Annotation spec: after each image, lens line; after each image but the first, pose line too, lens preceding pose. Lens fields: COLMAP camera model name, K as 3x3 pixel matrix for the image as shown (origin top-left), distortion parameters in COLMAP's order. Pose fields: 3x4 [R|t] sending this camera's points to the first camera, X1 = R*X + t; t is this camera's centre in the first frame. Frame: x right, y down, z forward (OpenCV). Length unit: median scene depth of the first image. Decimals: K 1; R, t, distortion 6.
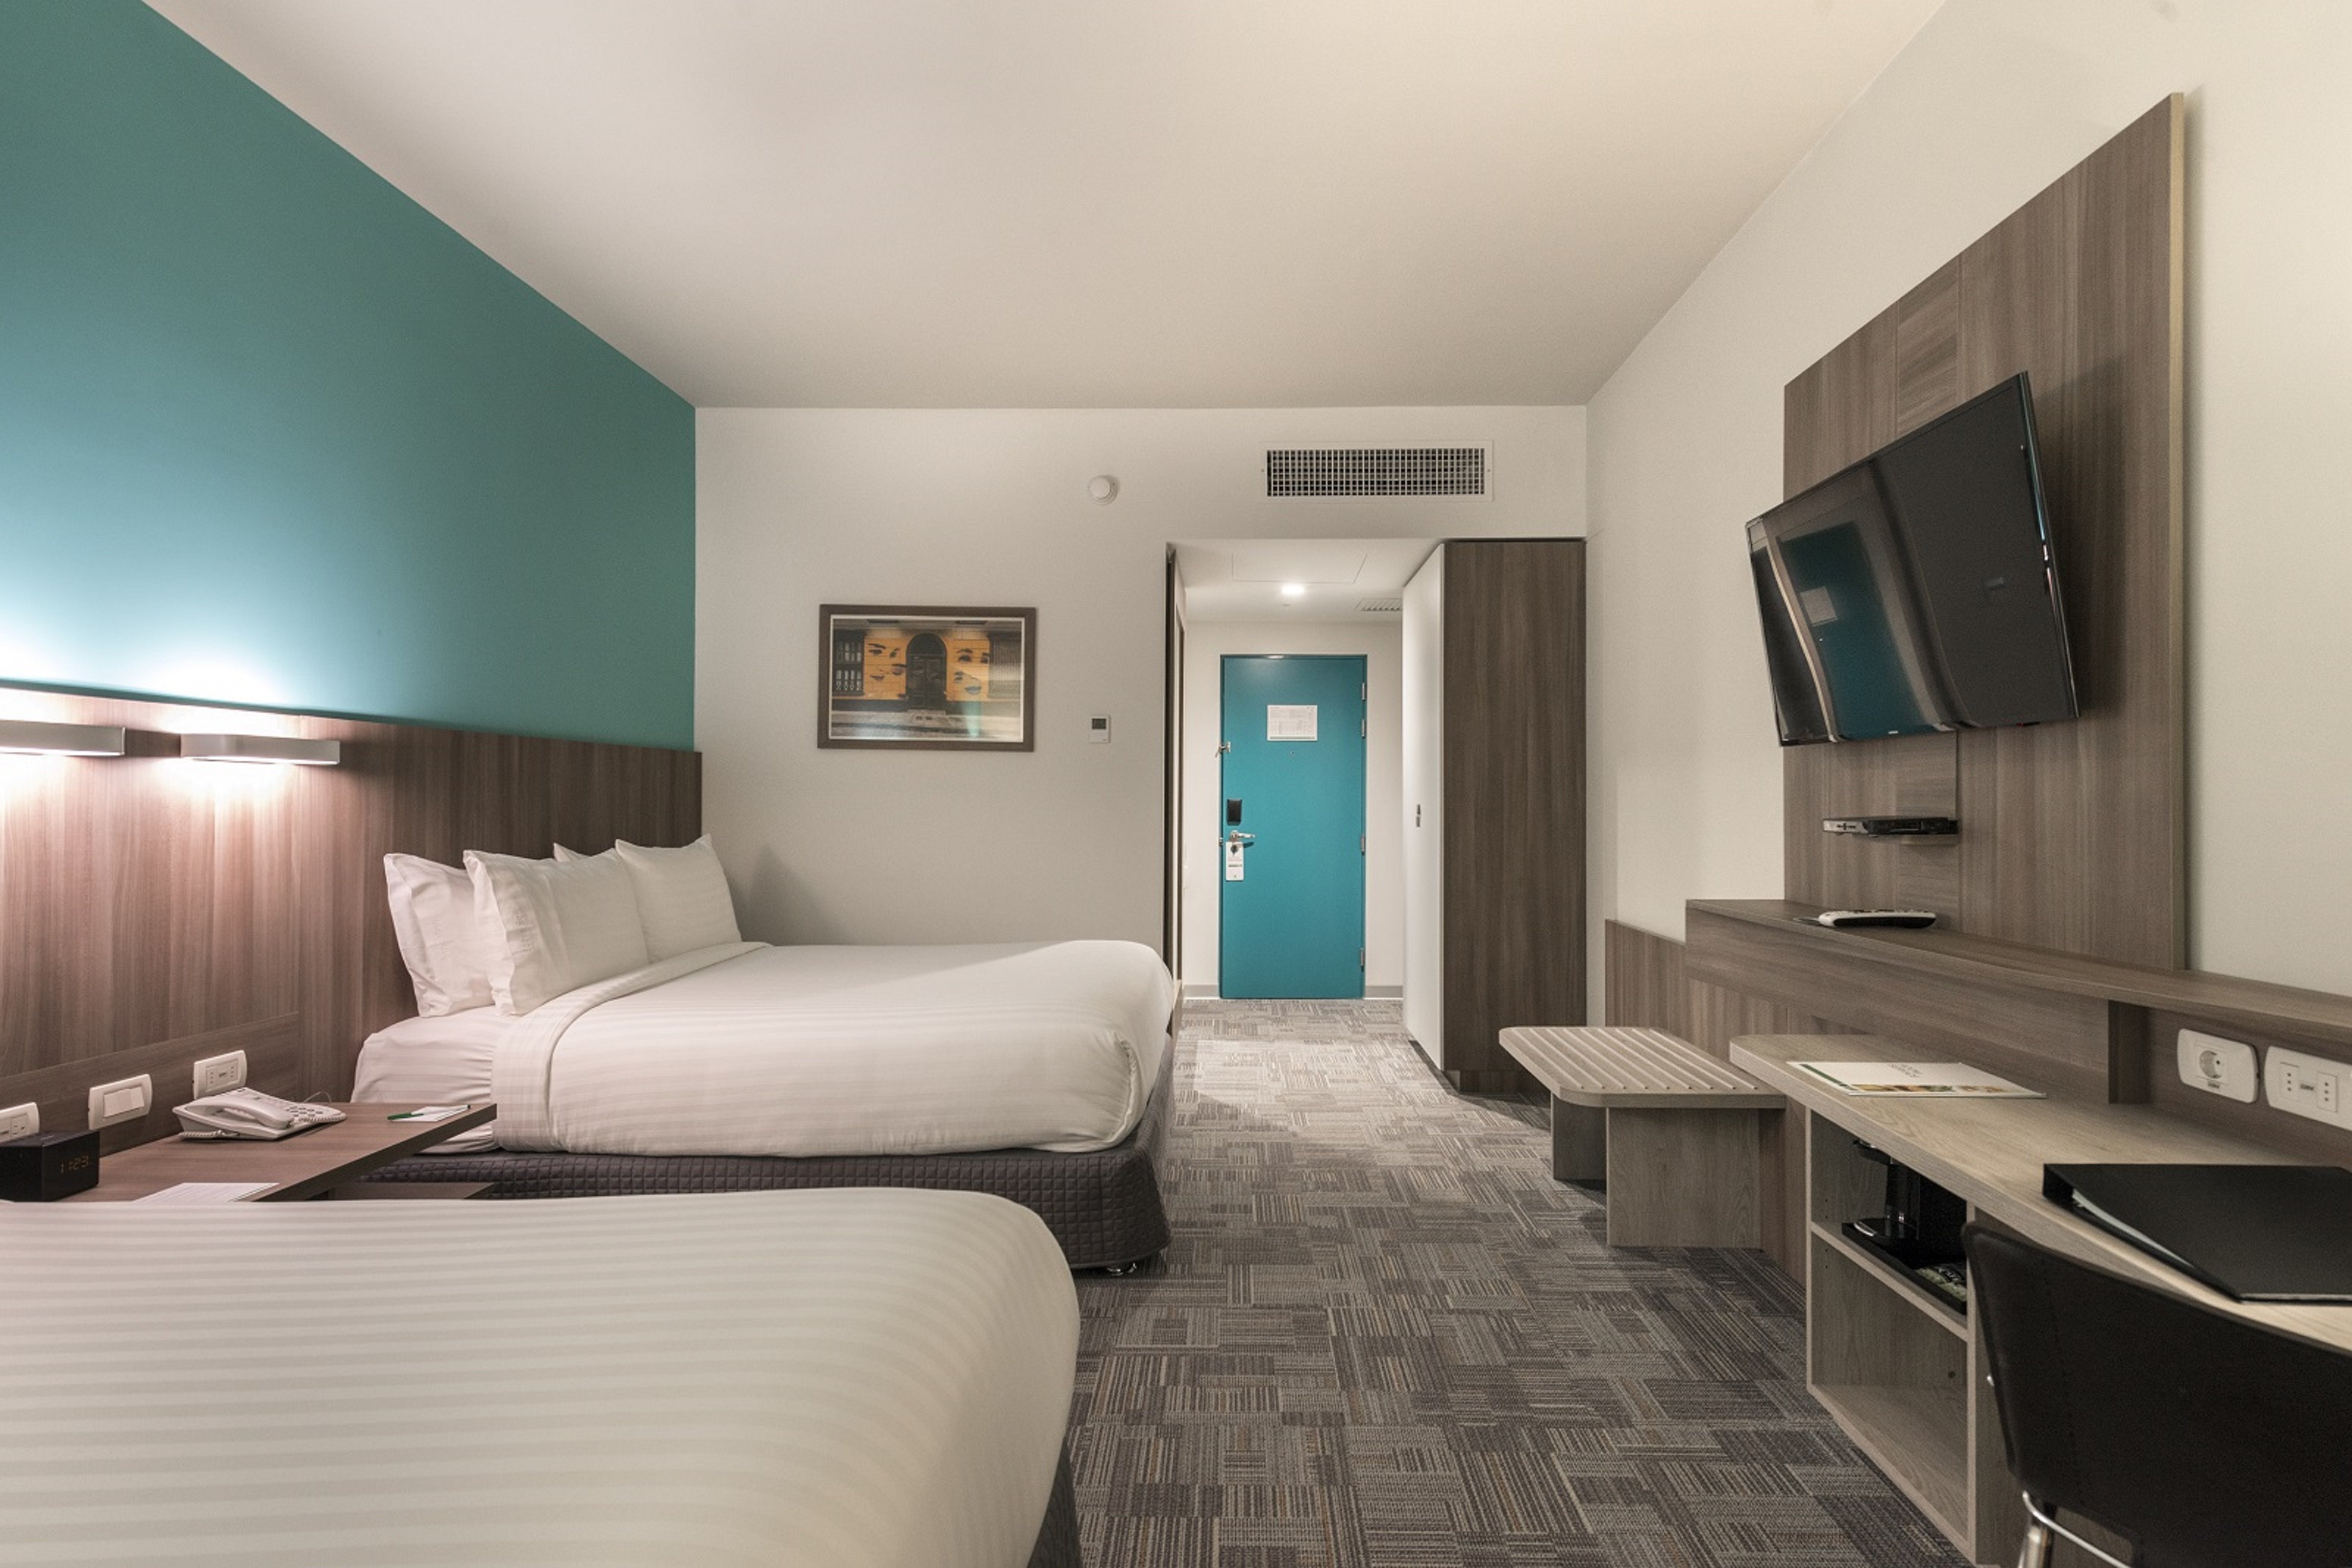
lens RADIAL K [[1207.2, 0, 1184.2], [0, 1207.2, 792.9], [0, 0, 1]] dist [0.001688, 0.000021]
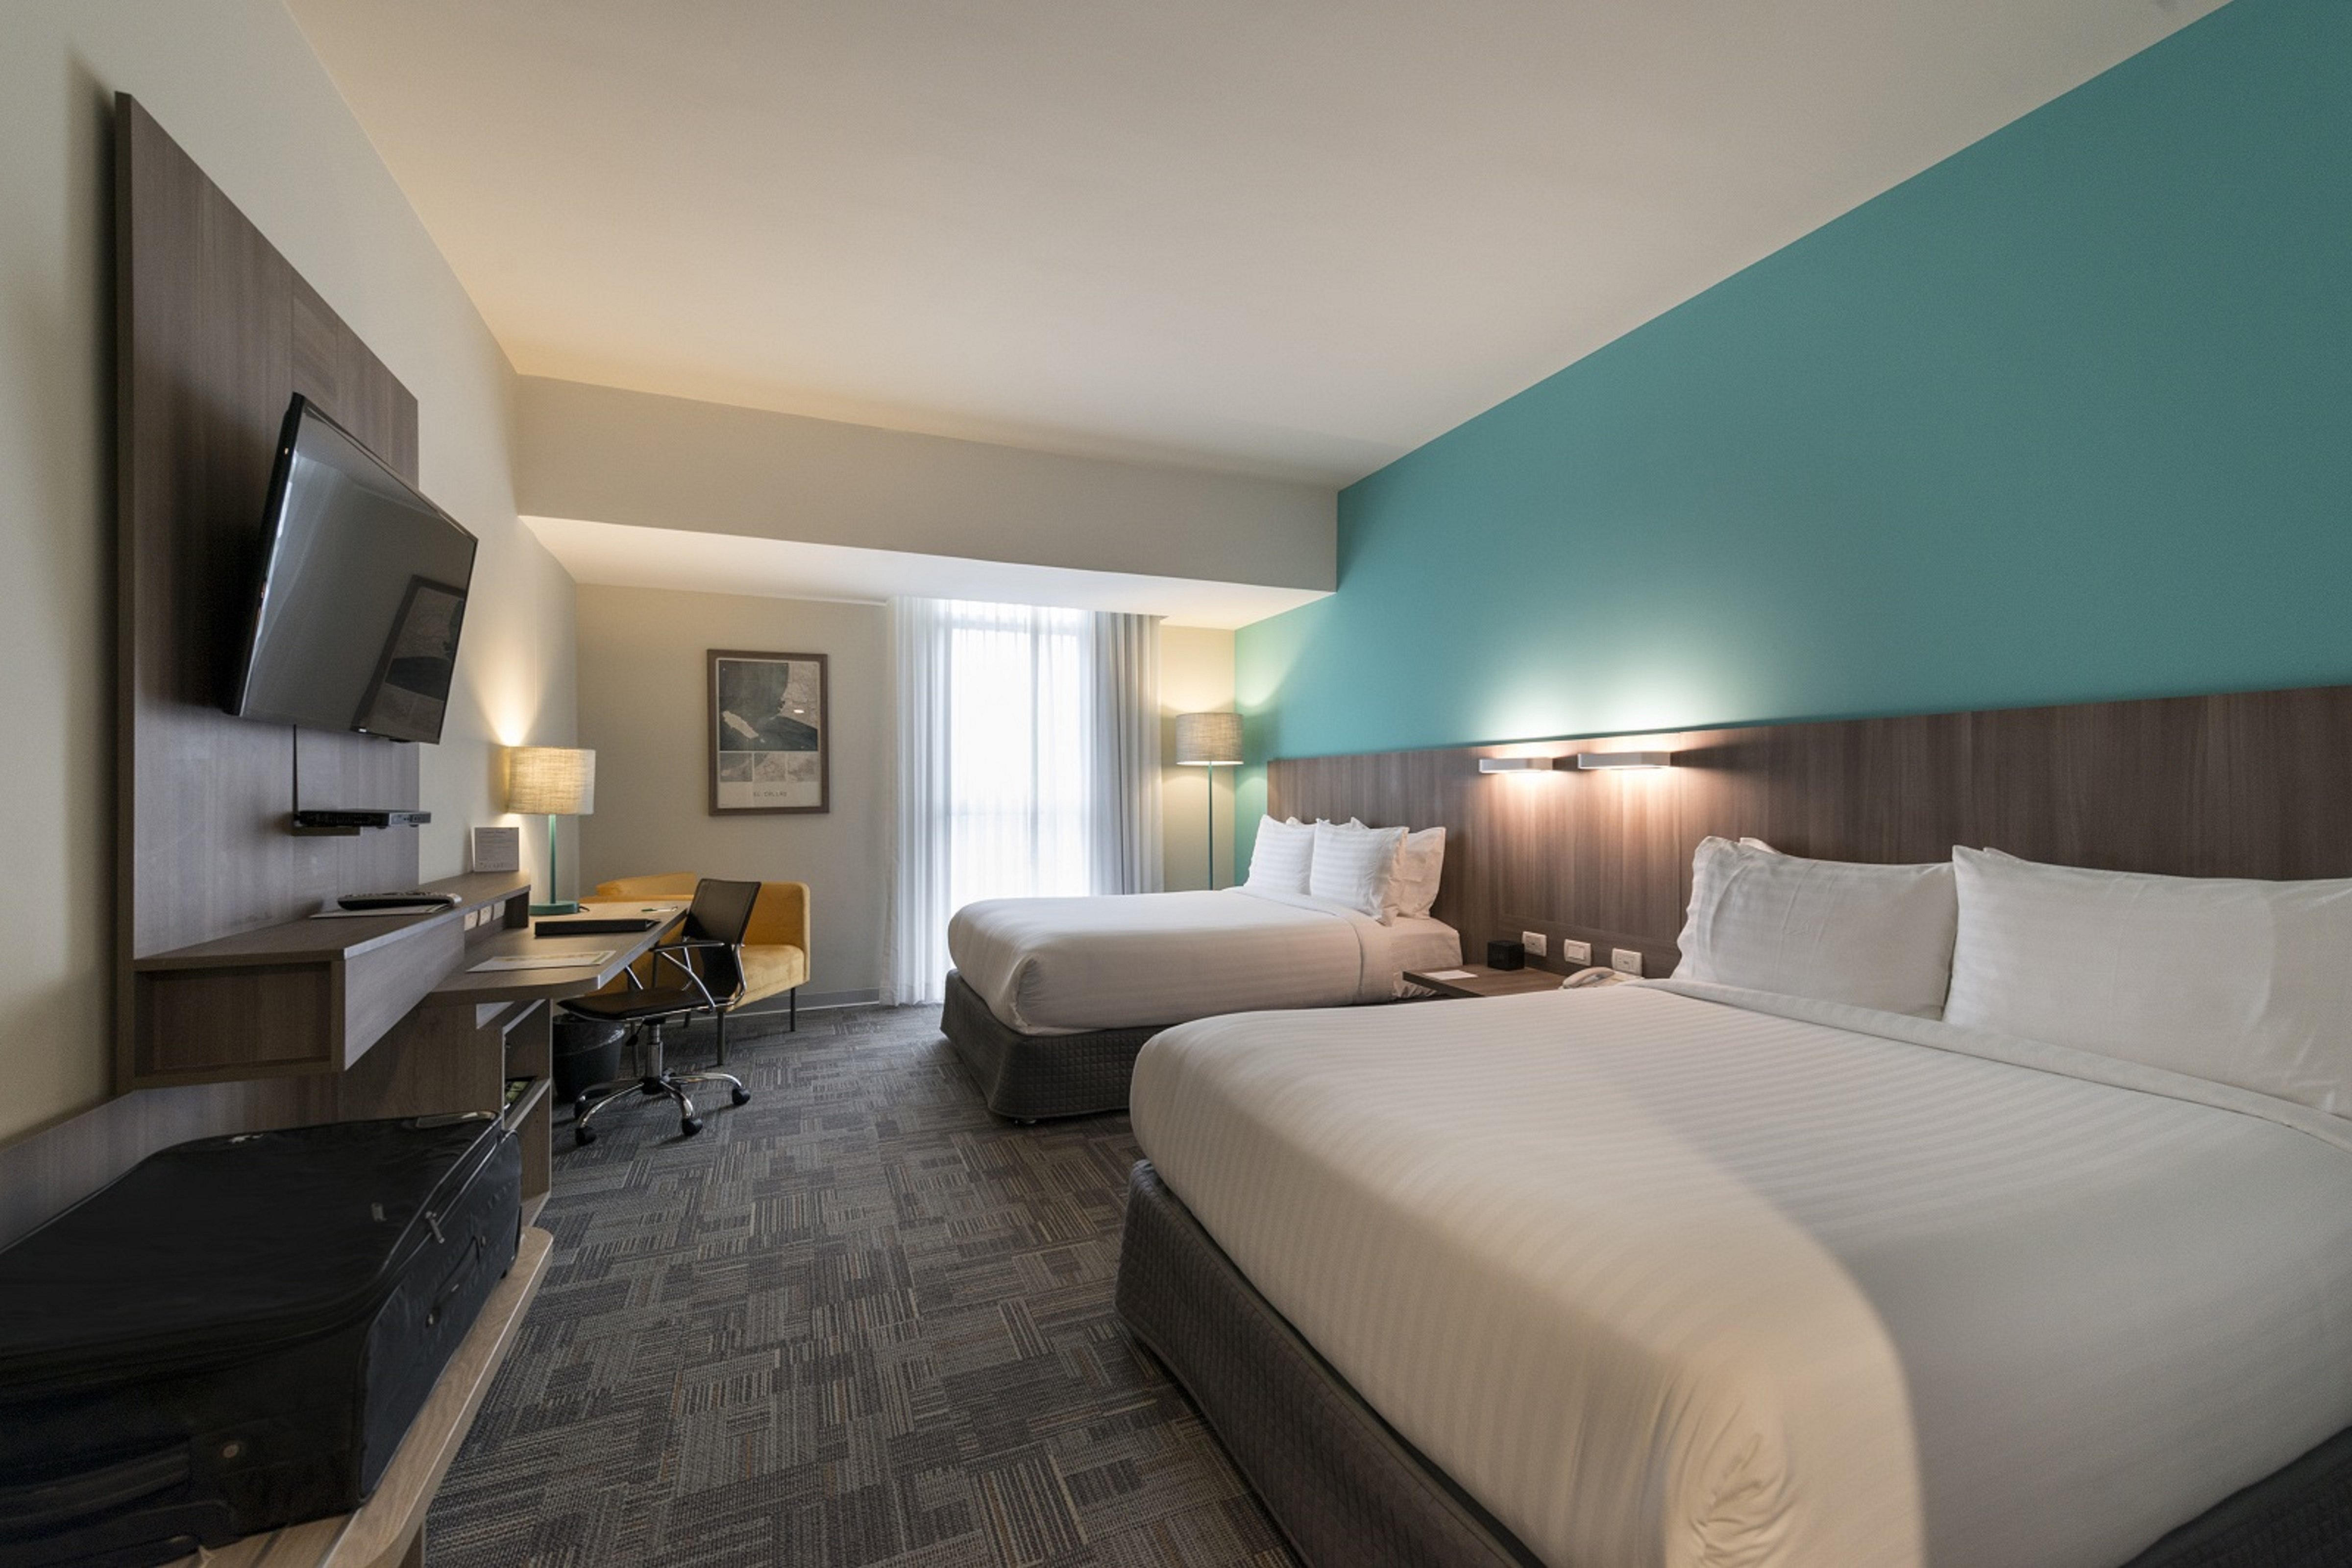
lens RADIAL K [[960.3, 0, 1229.2], [0, 960.3, 793.2], [0, 0, 1]] dist [-0.000897, -0.000104]
pose [[-0.891130, 0.001440, -0.453747, 0.261190], [0.005601, 0.999954, -0.007826, 0.013492], [0.453714, -0.009516, -0.891096, 1.915790]]
